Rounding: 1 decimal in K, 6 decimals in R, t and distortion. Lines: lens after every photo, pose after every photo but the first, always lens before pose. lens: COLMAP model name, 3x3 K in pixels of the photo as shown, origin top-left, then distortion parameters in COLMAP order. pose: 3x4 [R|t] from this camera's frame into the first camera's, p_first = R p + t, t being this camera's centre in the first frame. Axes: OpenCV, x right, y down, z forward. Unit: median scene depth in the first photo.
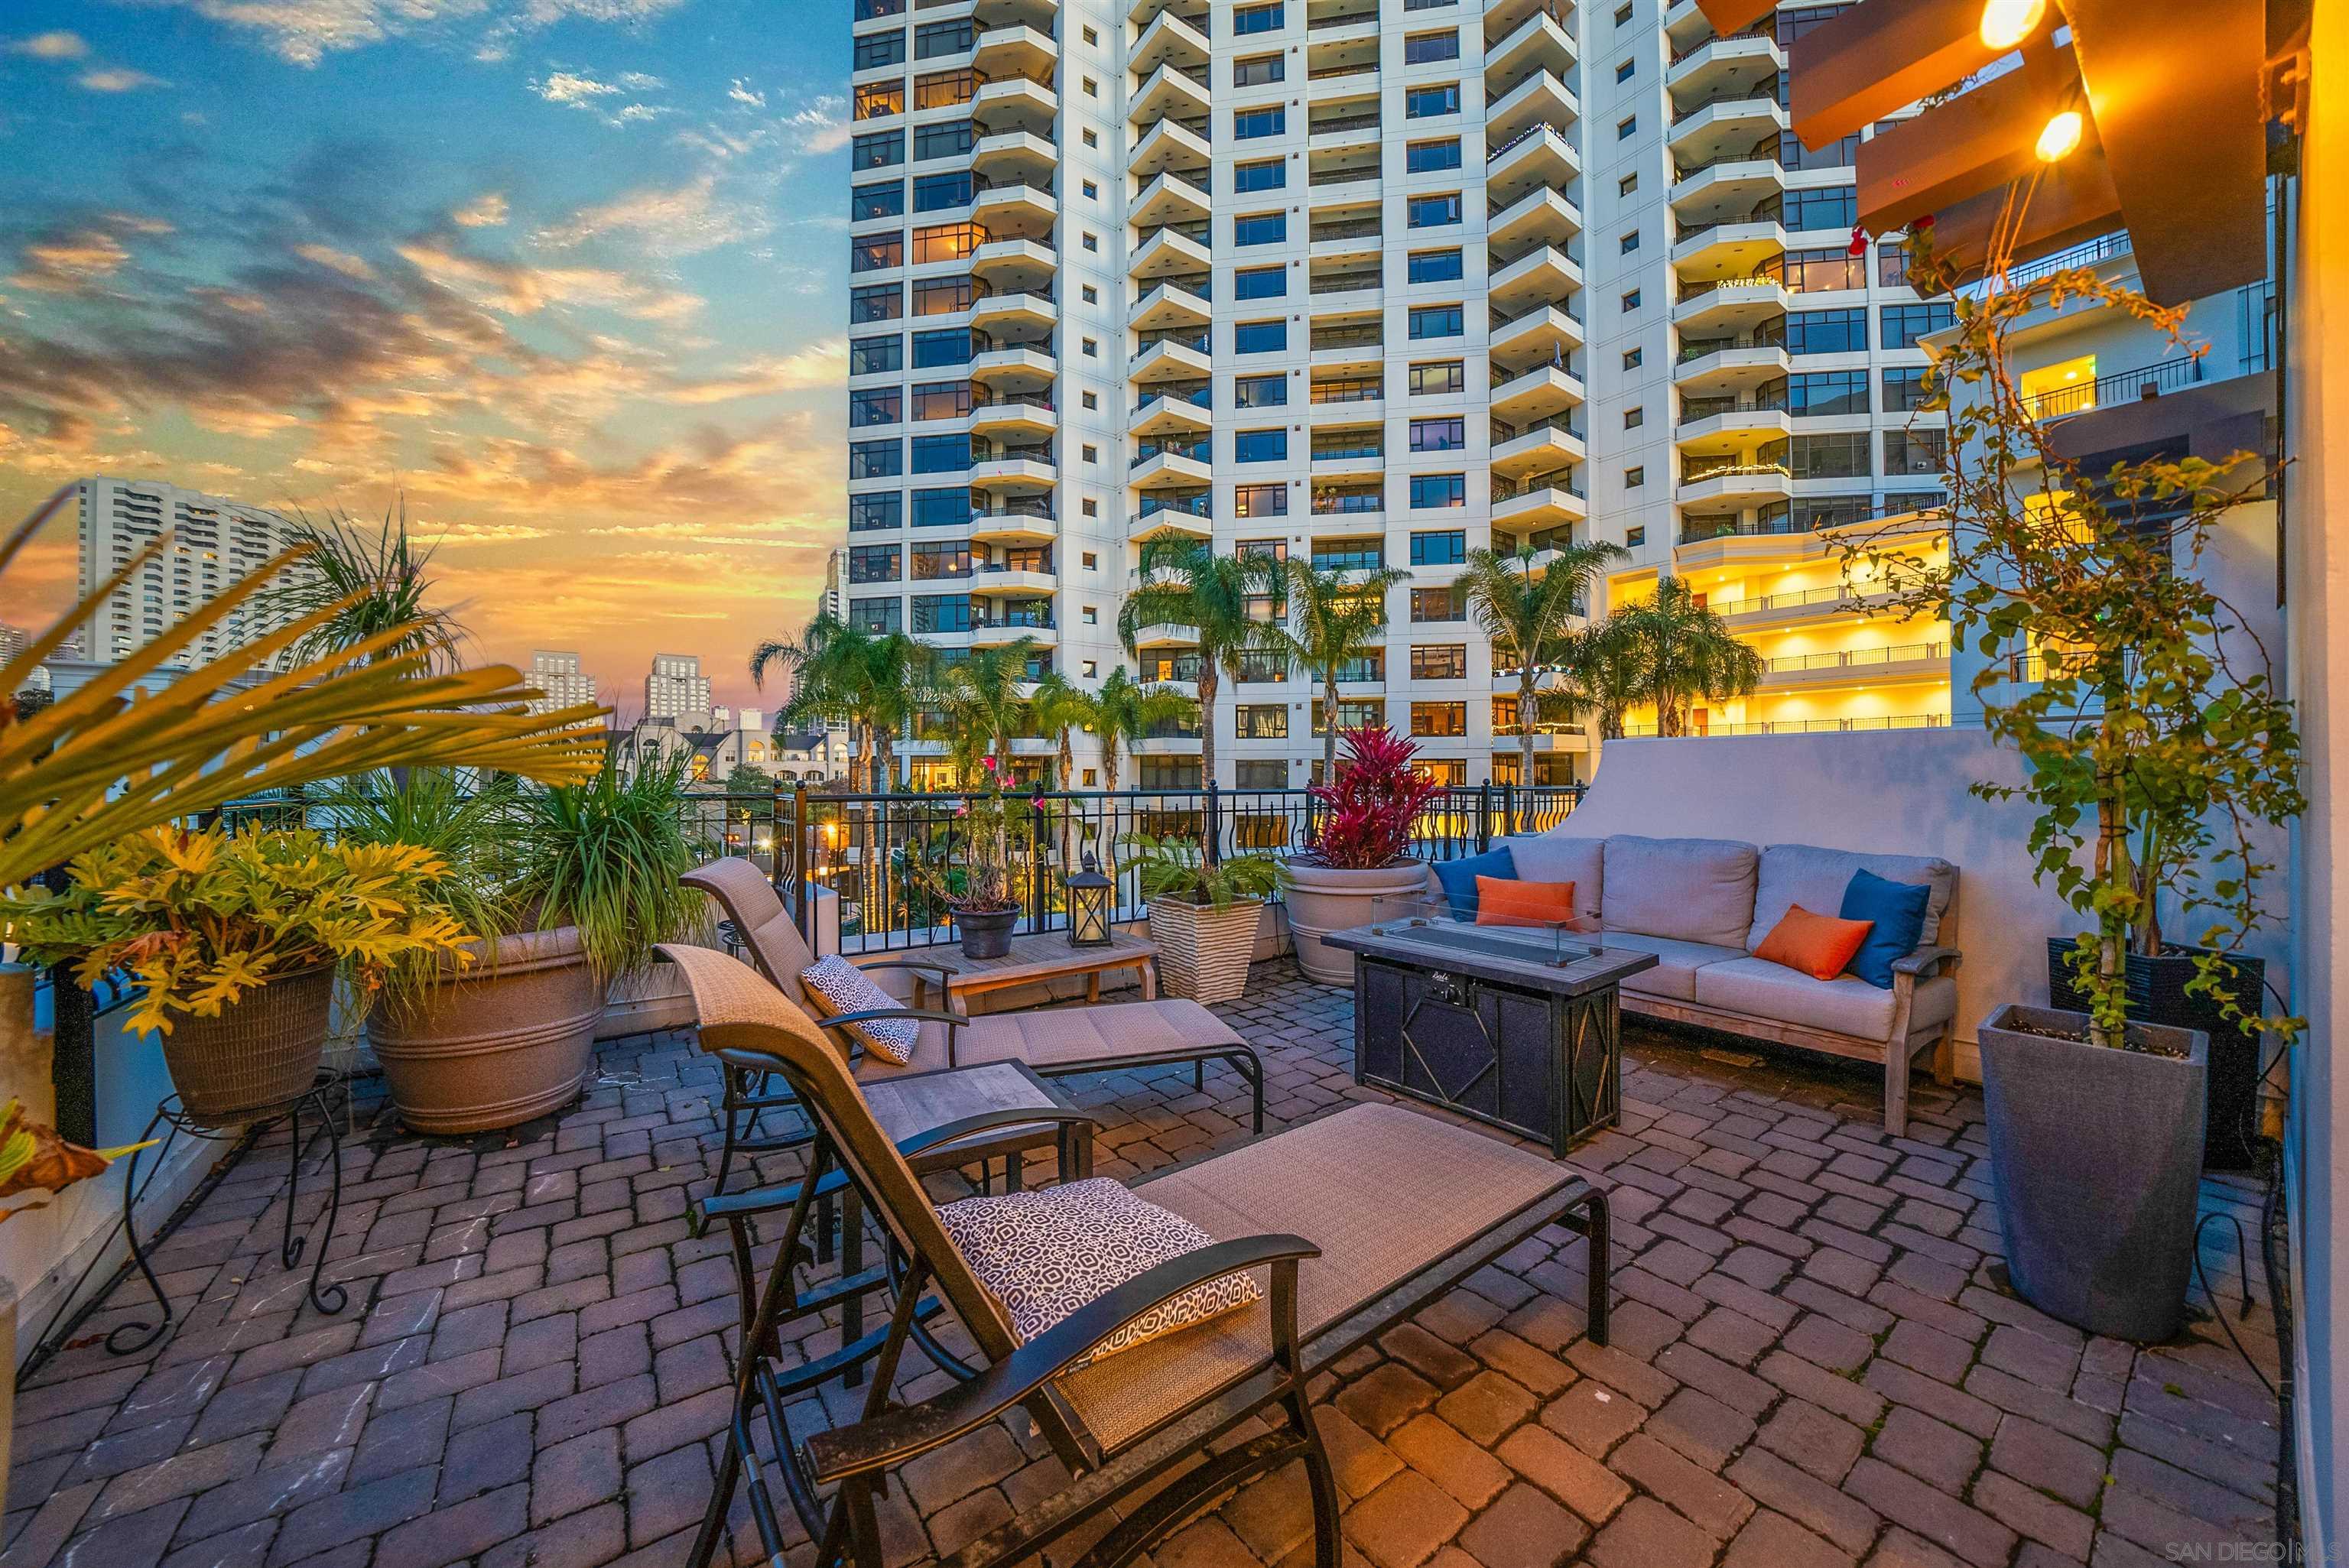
lens RADIAL K [[817.5, 0, 1156.4], [0, 817.5, 775.5], [0, 0, 1]] dist [-0.020397, 0.000543]
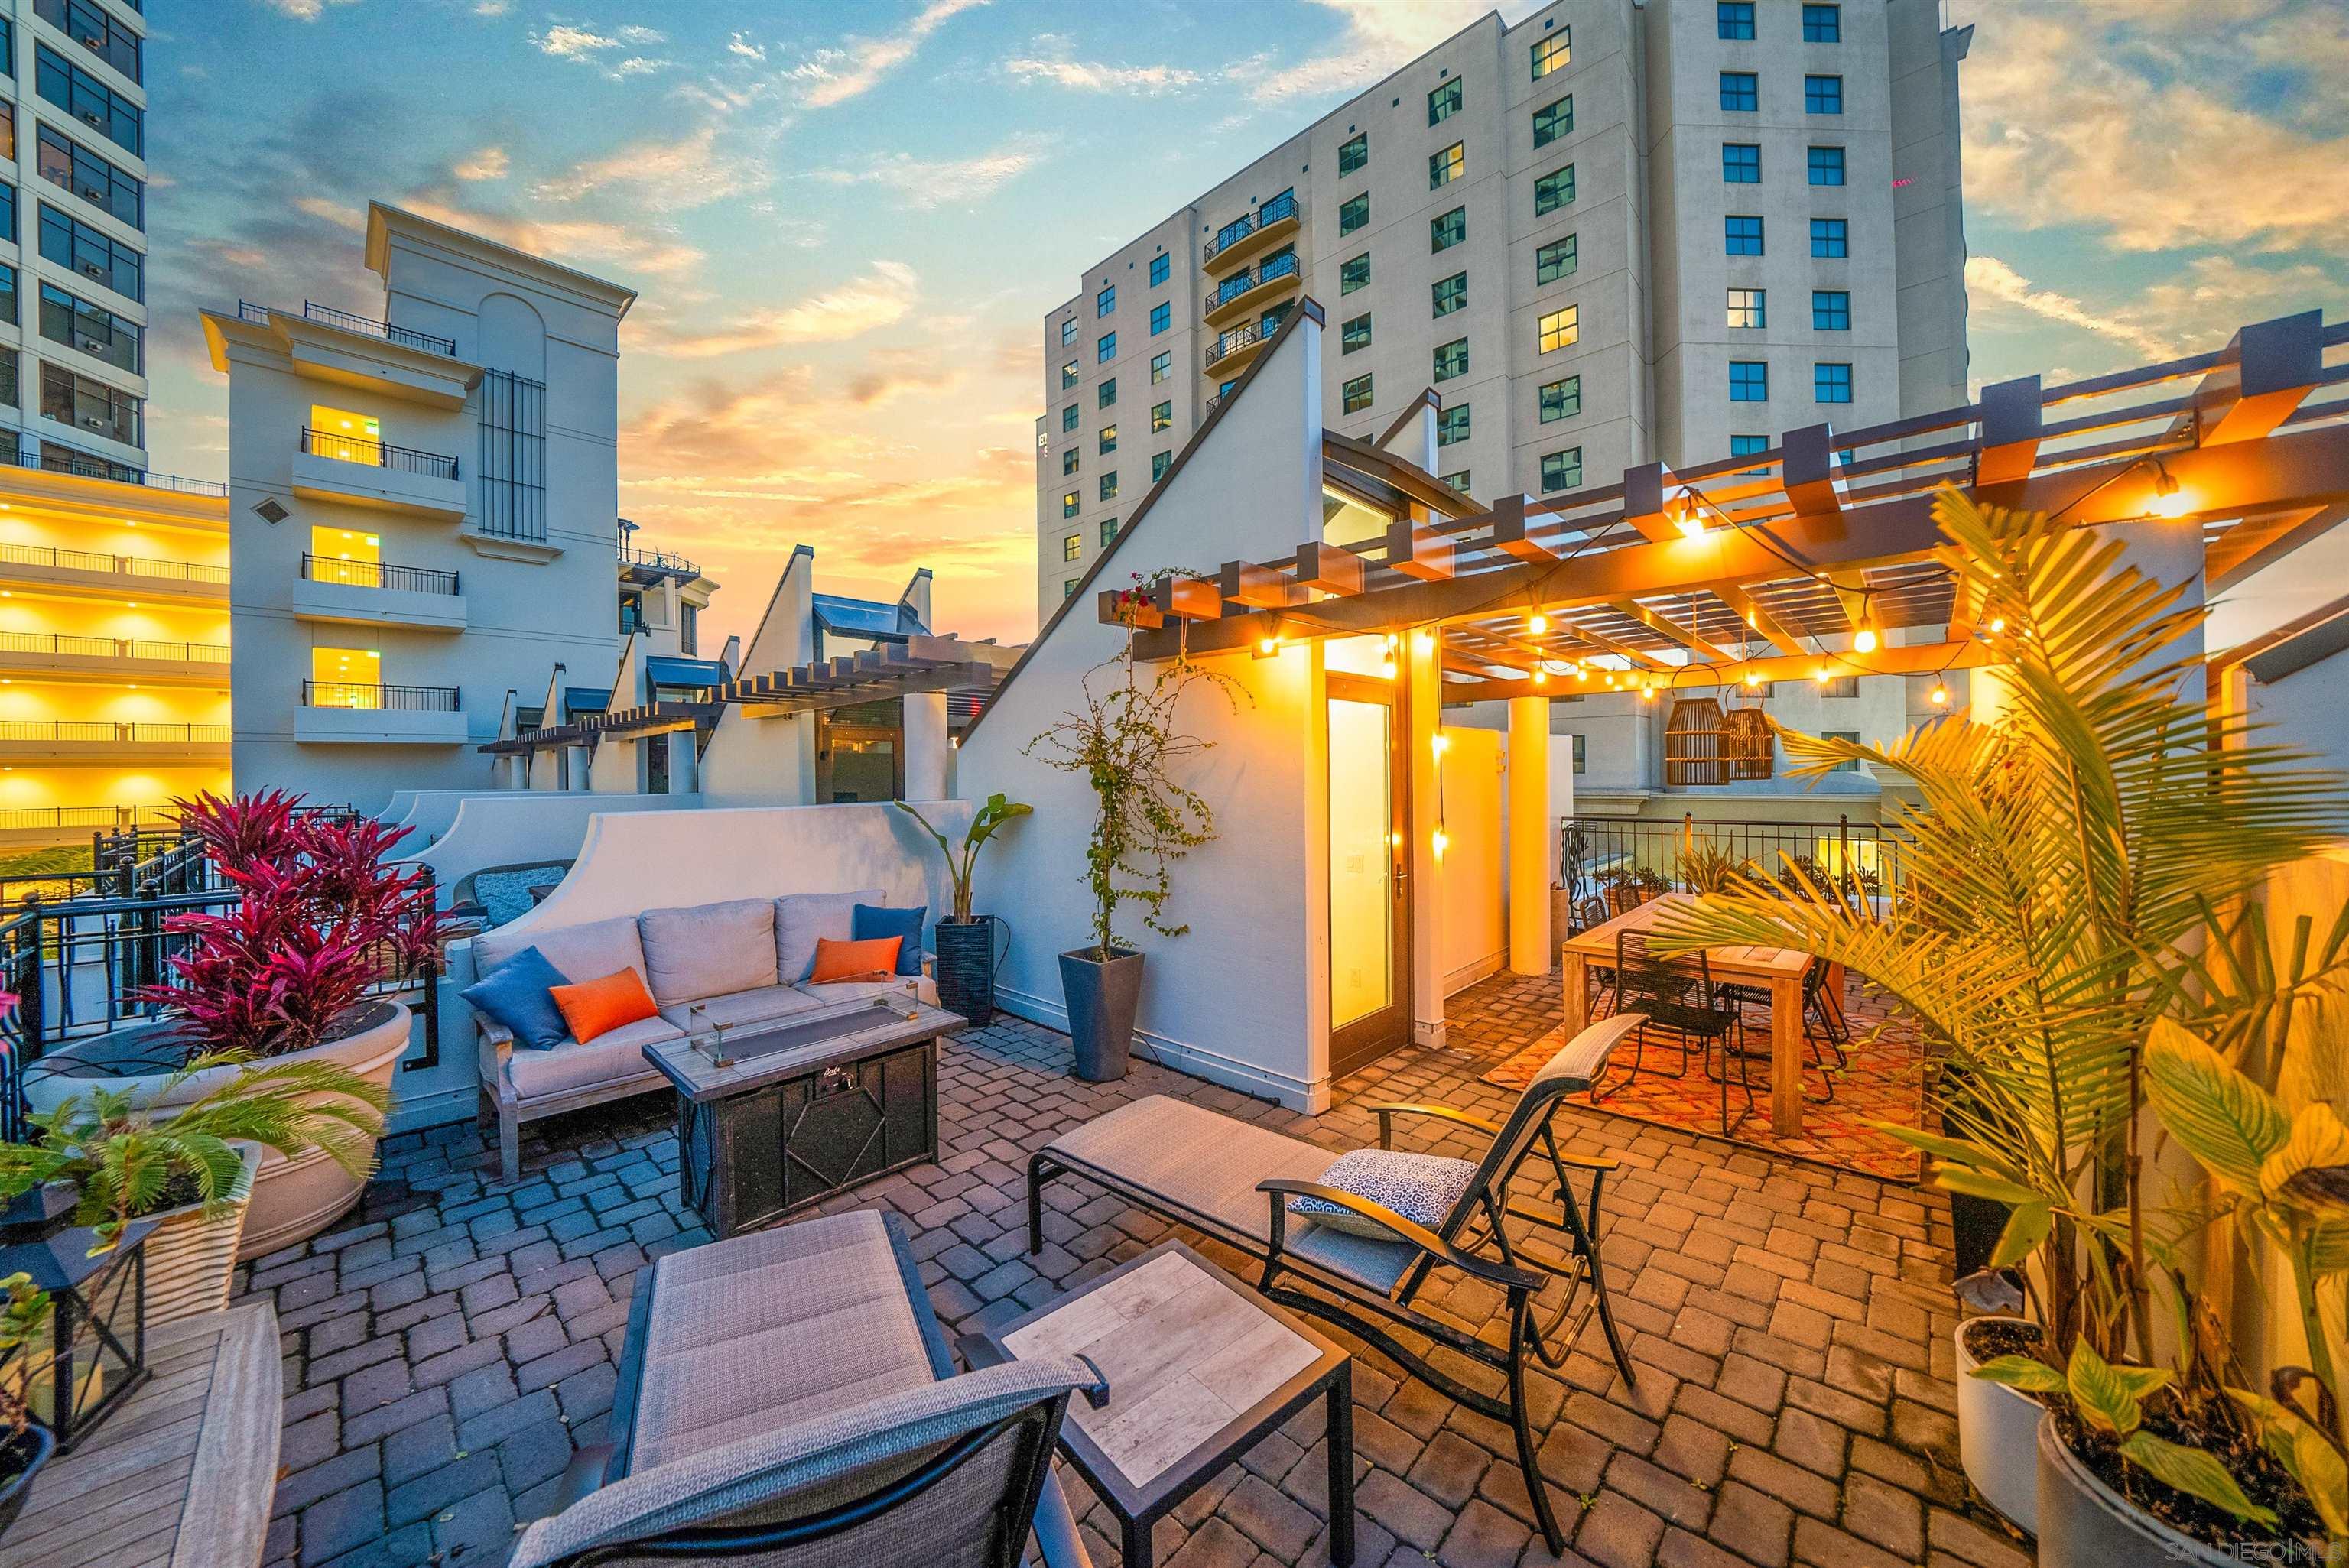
lens RADIAL K [[817.5, 0, 1160.1], [0, 817.5, 775.4], [0, 0, 1]] dist [-0.020397, 0.000543]
pose [[-0.196349, 0.005248, 0.980520, -0.705125], [0.004870, 0.999979, -0.004377, -0.111214], [-0.980522, 0.003915, -0.196370, 0.767159]]
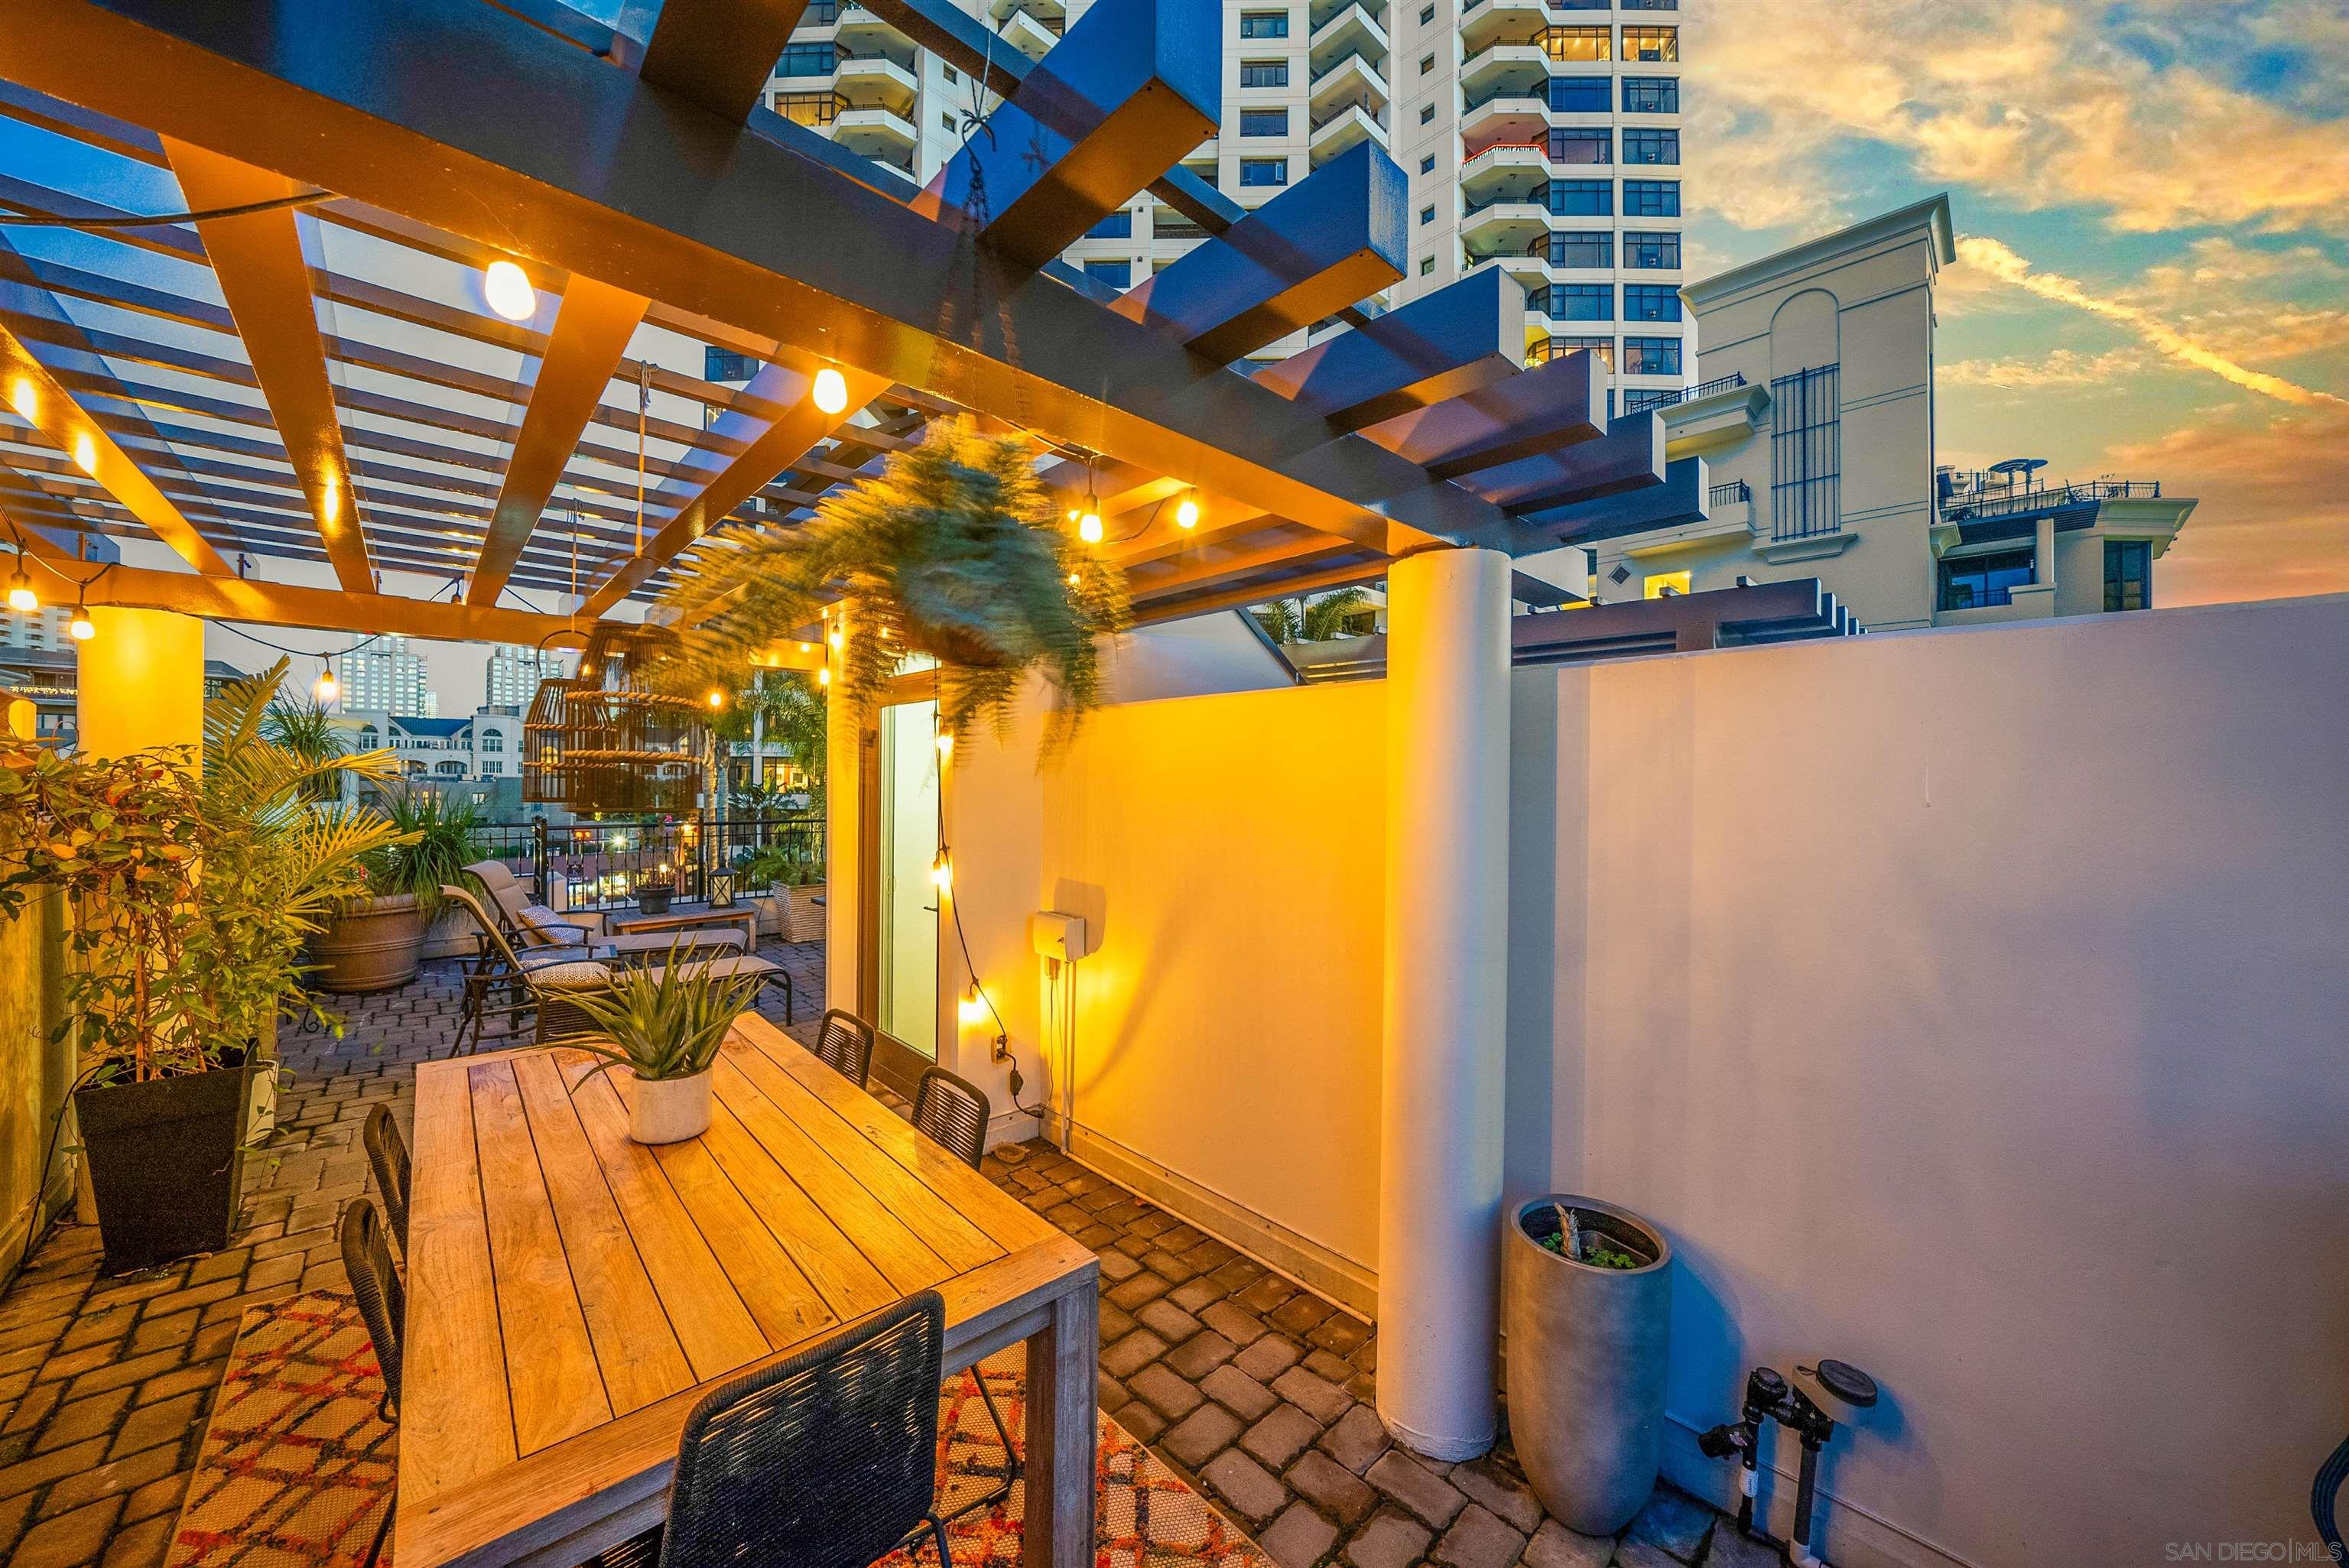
lens RADIAL K [[817.5, 0, 1153.4], [0, 817.5, 776.6], [0, 0, 1]] dist [-0.020397, 0.000543]
pose [[0.991663, 0.012368, 0.128260, 0.858005], [-0.012927, 0.999910, 0.003527, -0.138572], [-0.128205, -0.005156, 0.991734, -1.228794]]
